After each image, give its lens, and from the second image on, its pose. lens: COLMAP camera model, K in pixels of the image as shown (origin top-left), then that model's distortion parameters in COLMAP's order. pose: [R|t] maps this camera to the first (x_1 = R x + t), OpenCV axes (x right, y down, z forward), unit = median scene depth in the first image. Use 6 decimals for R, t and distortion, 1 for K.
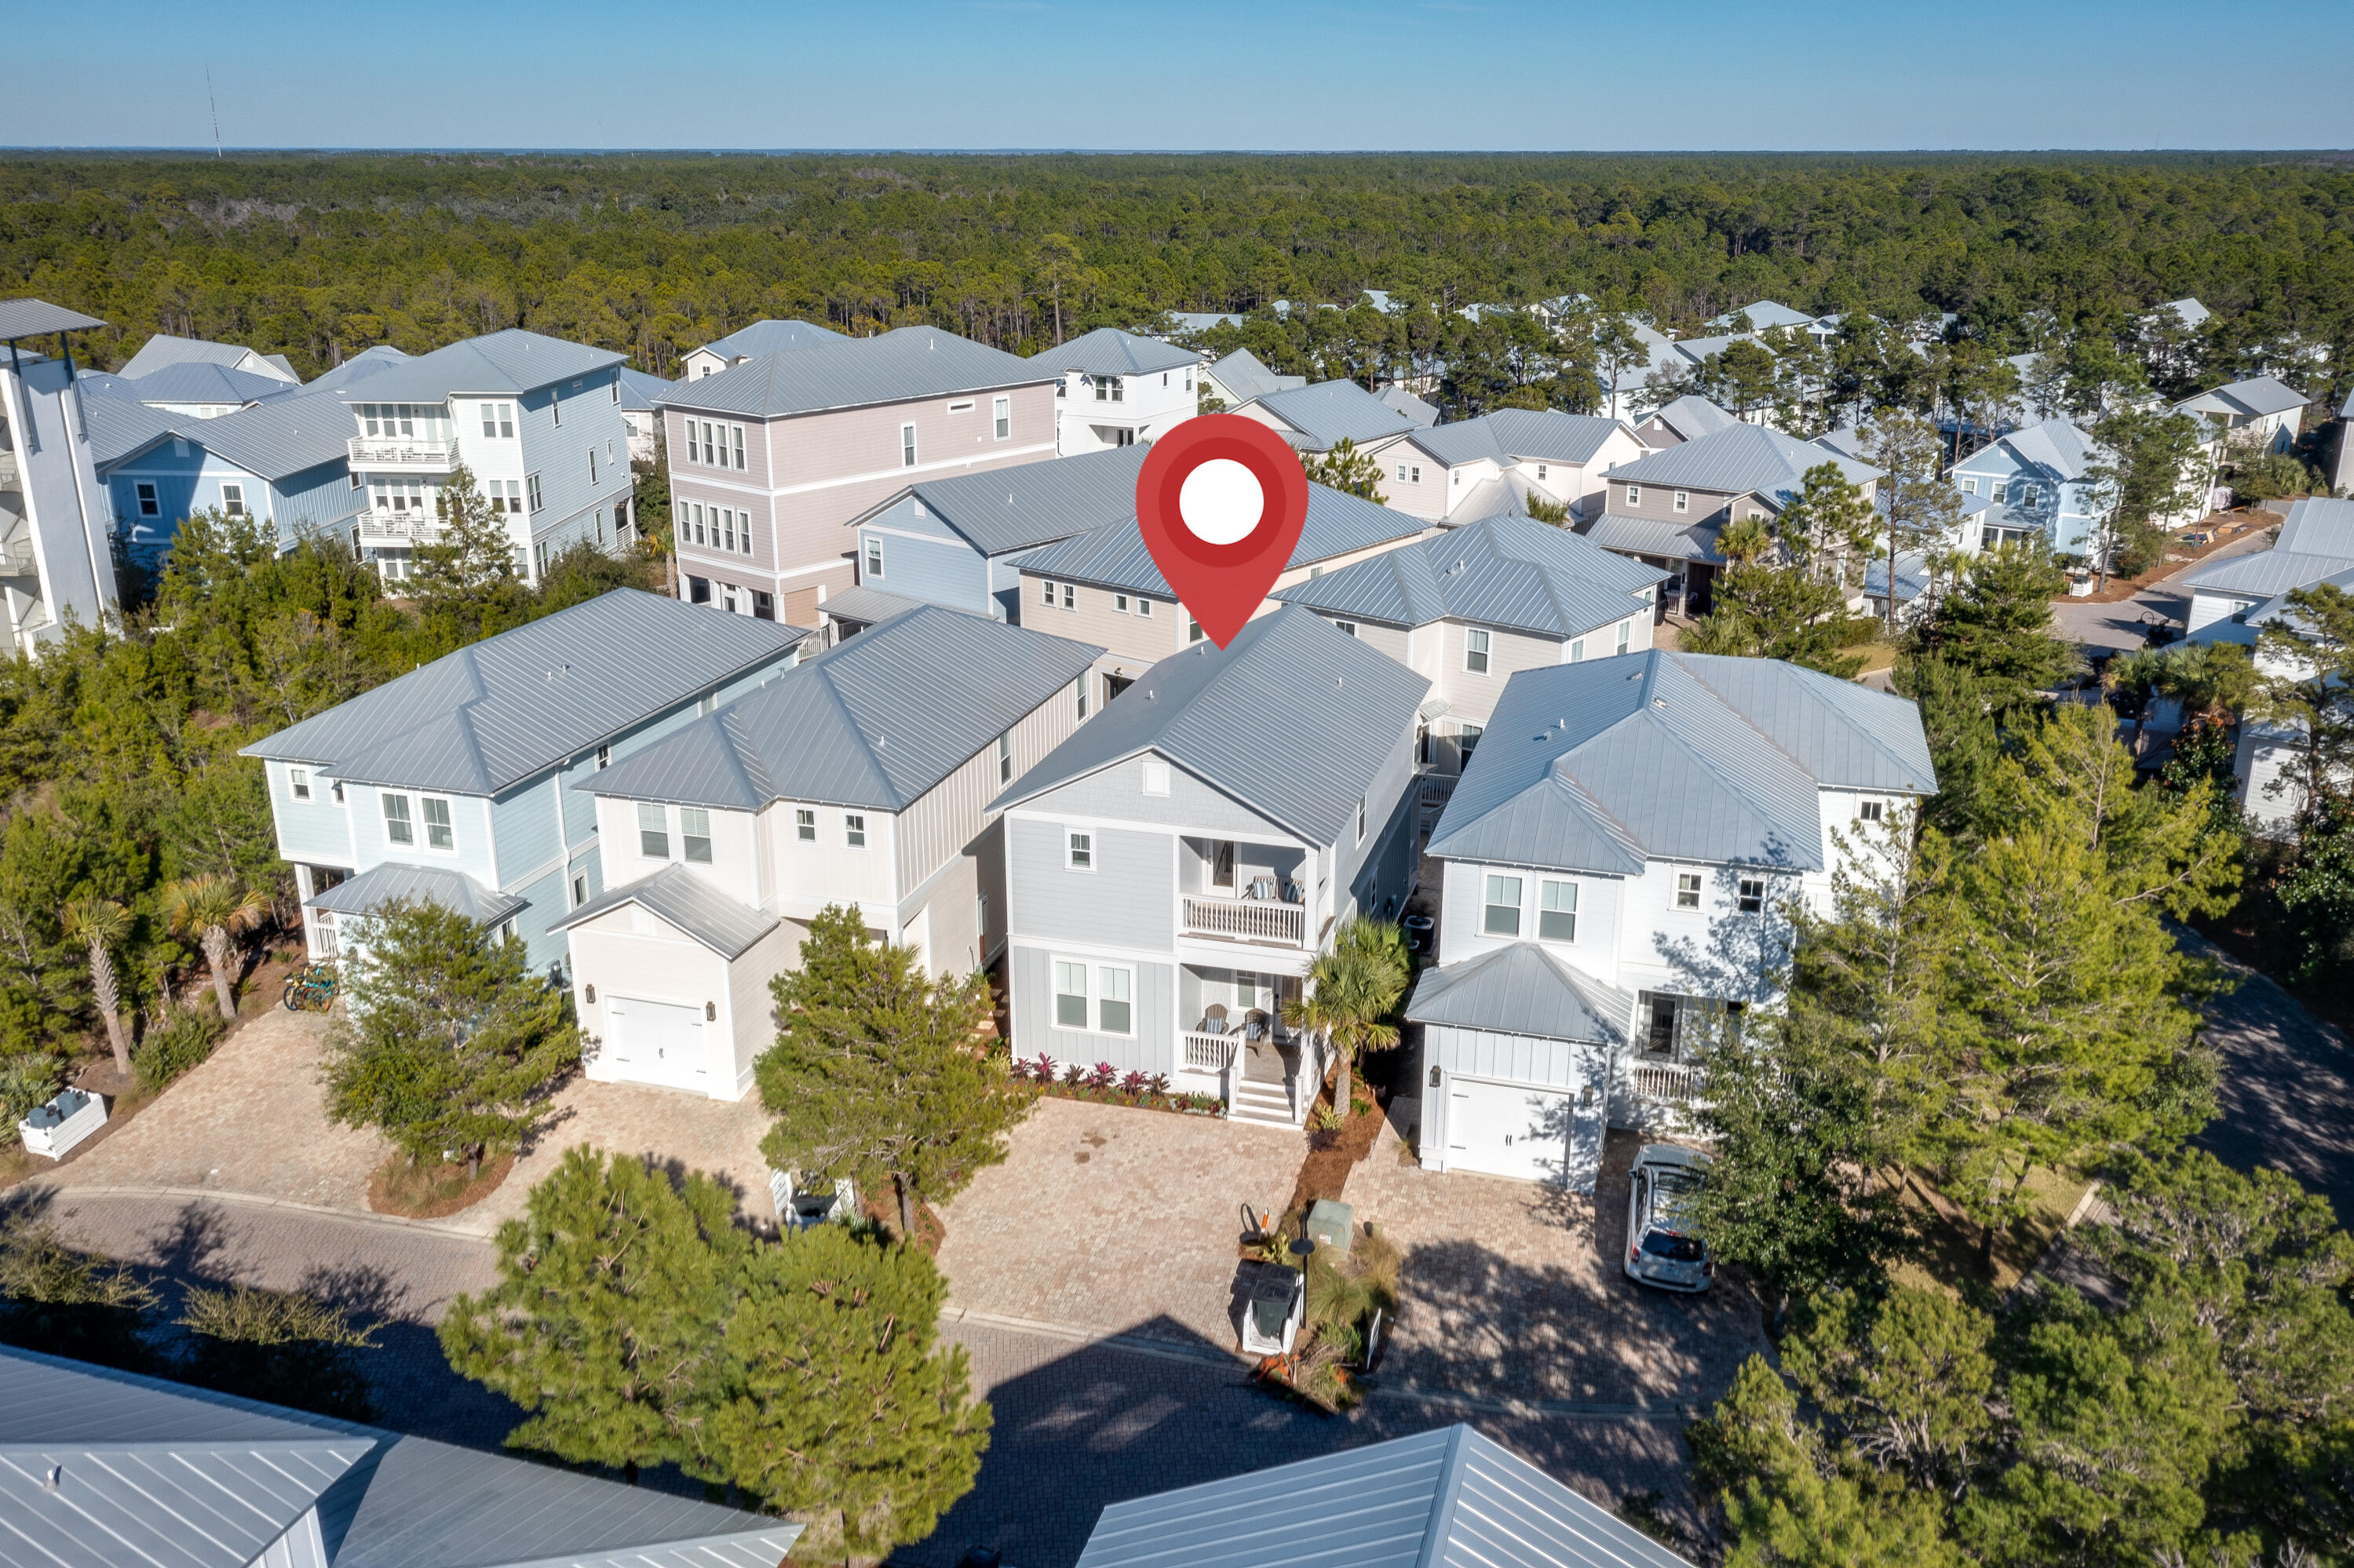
lens RADIAL K [[1862.8, 0, 1177.0], [0, 1862.8, 784.0], [0, 0, 1]] dist [-0.003488, 0.001255]
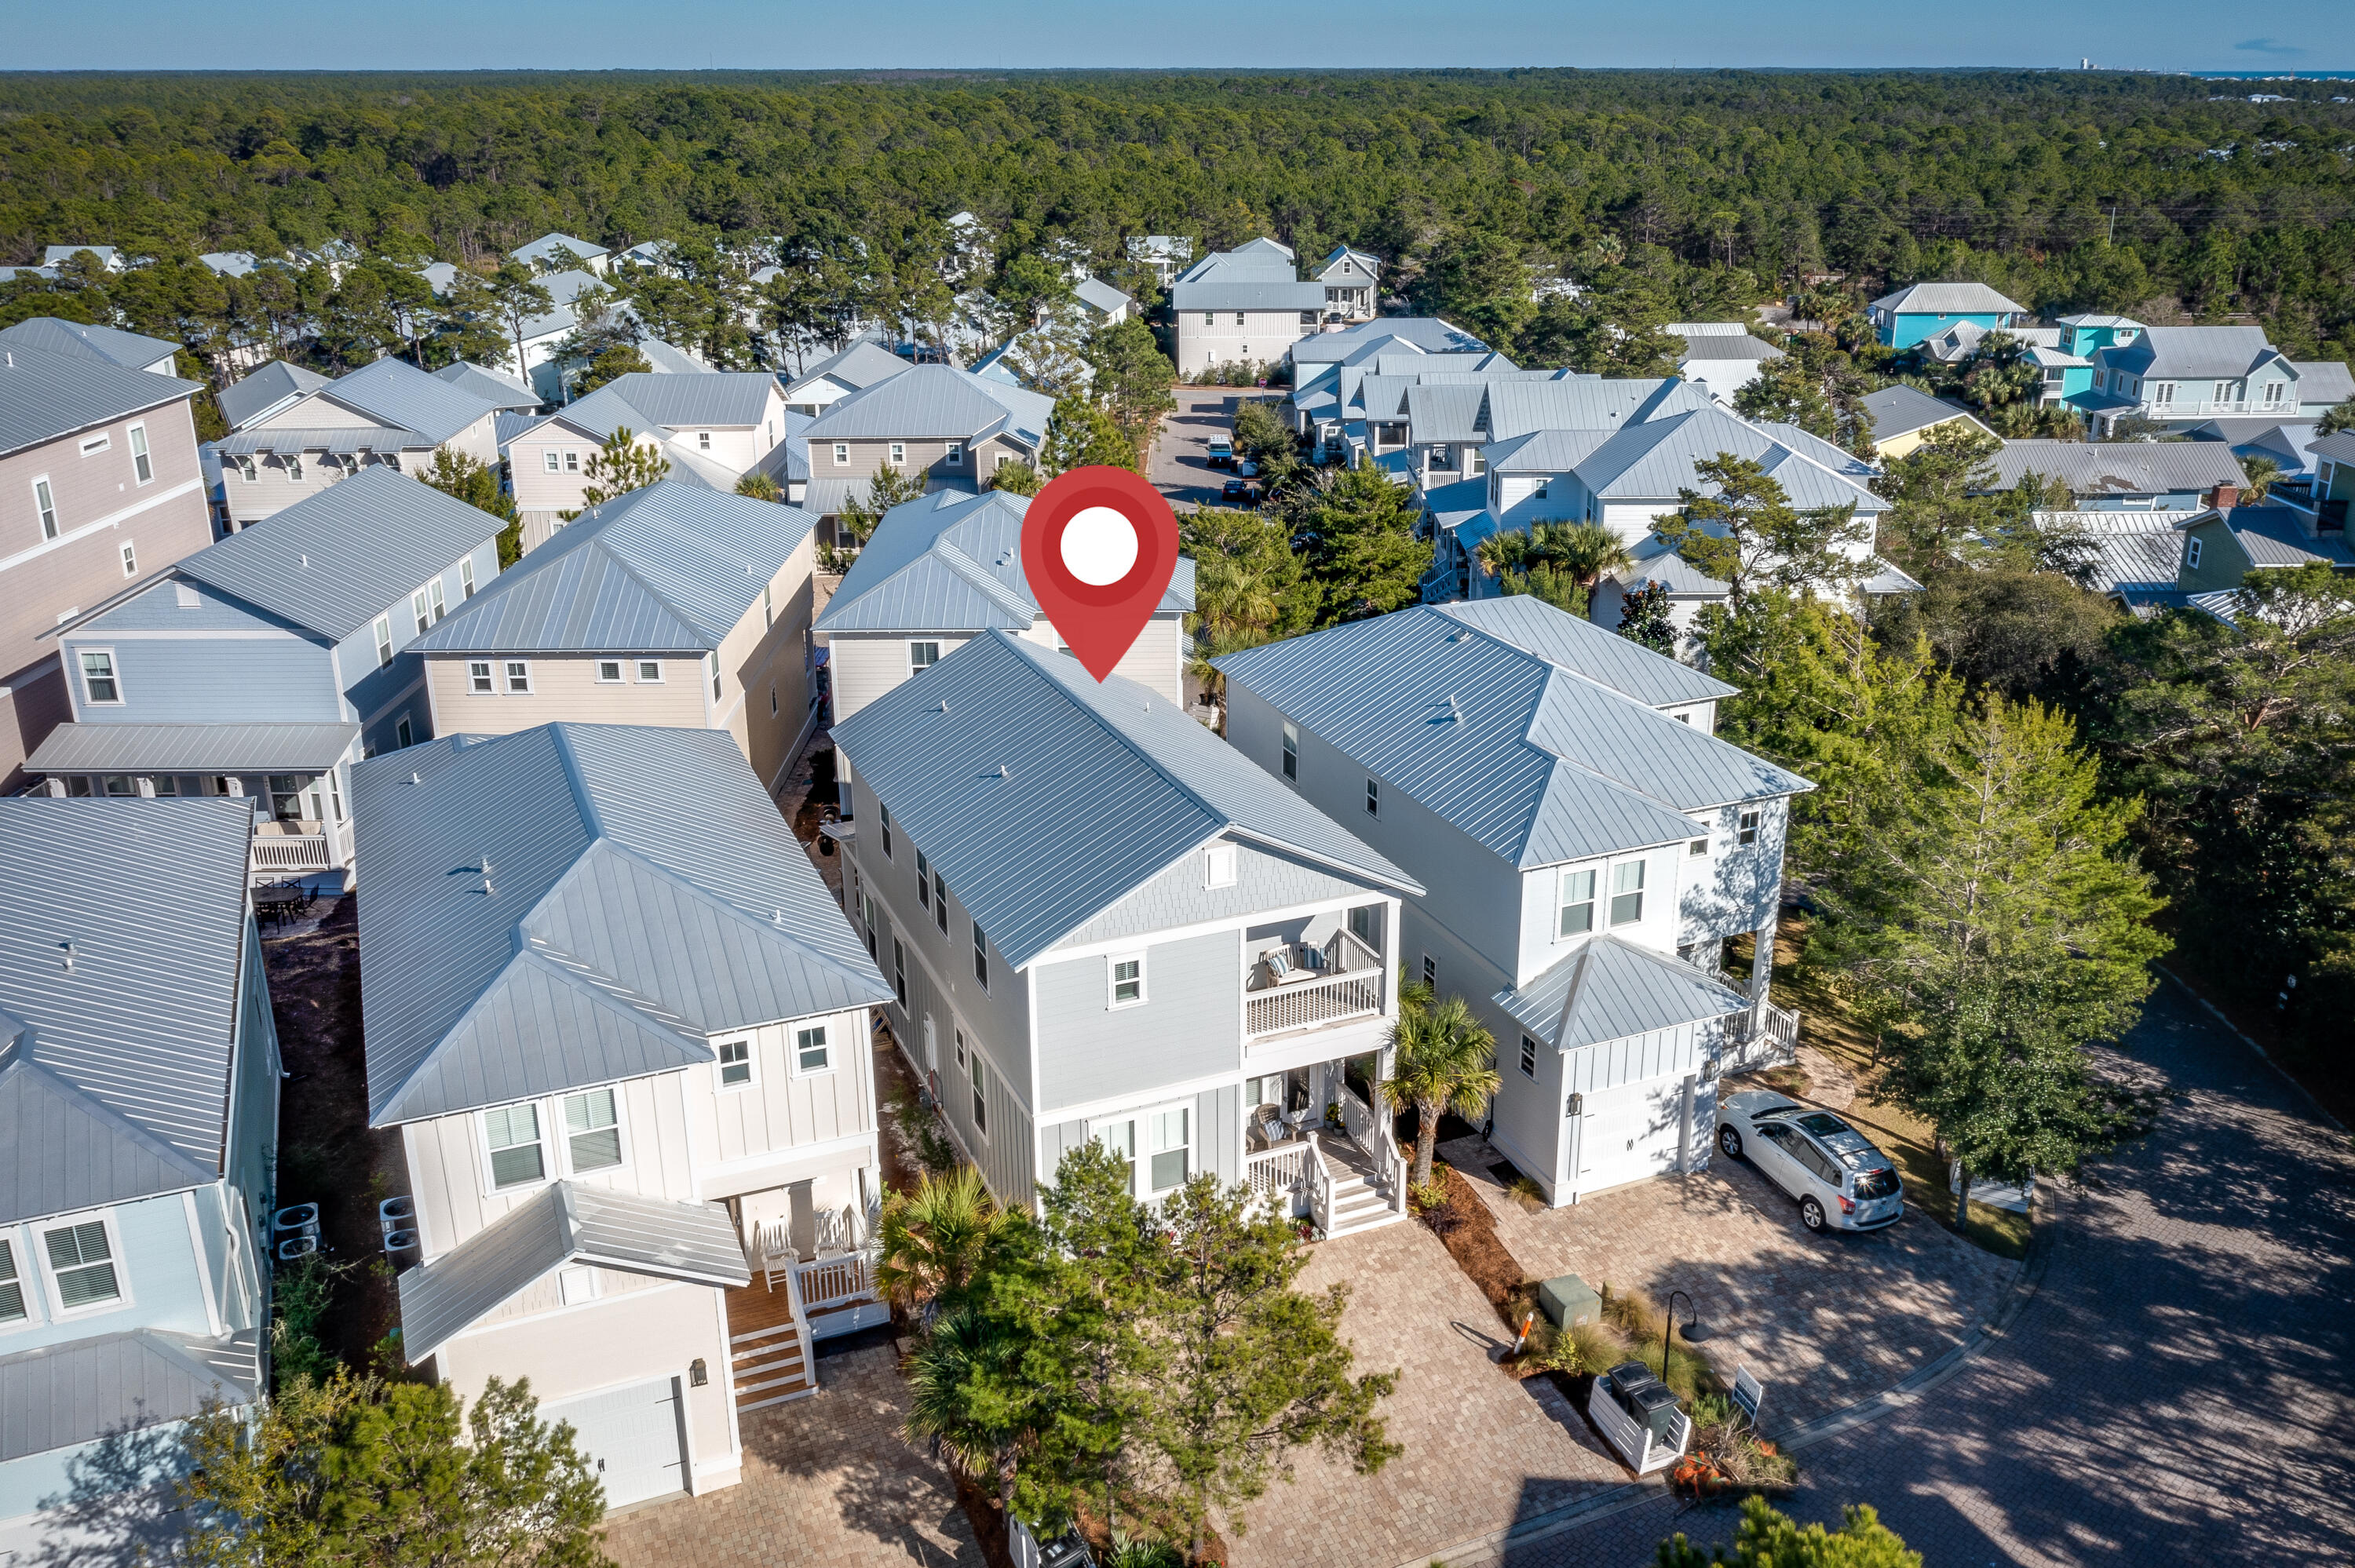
lens RADIAL K [[1927.0, 0, 1214.5], [0, 1927.0, 772.8], [0, 0, 1]] dist [-0.008660, 0.003756]
pose [[0.760528, -0.223453, 0.609644, -0.493697], [0.209862, 0.973117, 0.094876, -0.117583], [-0.614455, 0.055785, 0.786977, 0.334795]]
